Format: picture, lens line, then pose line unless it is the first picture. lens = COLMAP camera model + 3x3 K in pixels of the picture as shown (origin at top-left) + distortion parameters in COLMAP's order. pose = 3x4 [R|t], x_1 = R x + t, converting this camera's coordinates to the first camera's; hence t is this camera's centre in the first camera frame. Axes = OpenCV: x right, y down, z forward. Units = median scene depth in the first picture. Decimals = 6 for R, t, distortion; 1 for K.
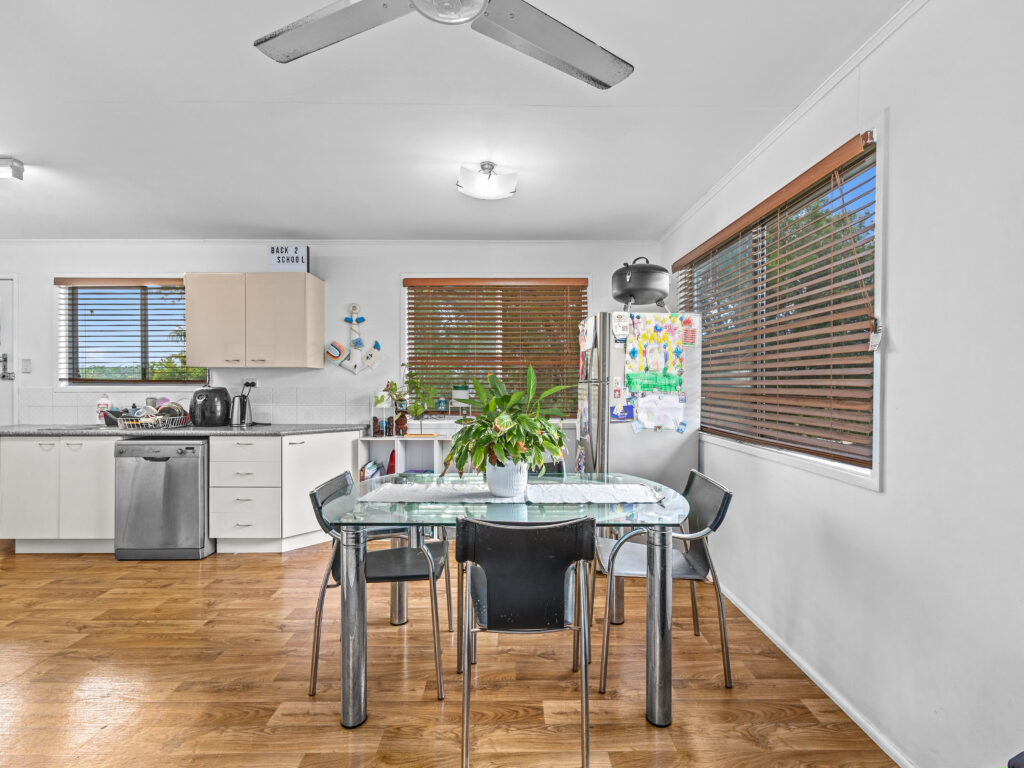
lens RADIAL K [[465.1, 0, 513.1], [0, 465.1, 383.5], [0, 0, 1]] dist [-0.002240, 0.000680]
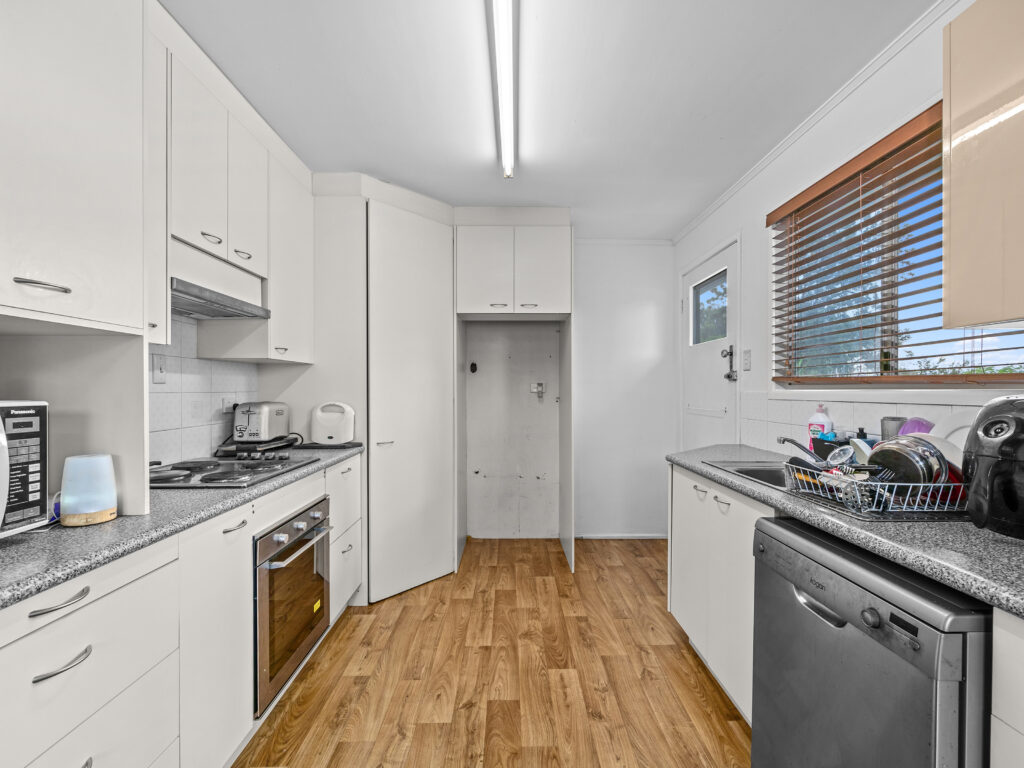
lens RADIAL K [[465.1, 0, 515.6], [0, 465.1, 388.0], [0, 0, 1]] dist [-0.002240, 0.000680]
pose [[0.019351, -0.001972, -0.999811, -0.413788], [-0.005016, 0.999985, -0.002069, 0.006705], [0.999800, 0.005055, 0.019341, 0.733637]]
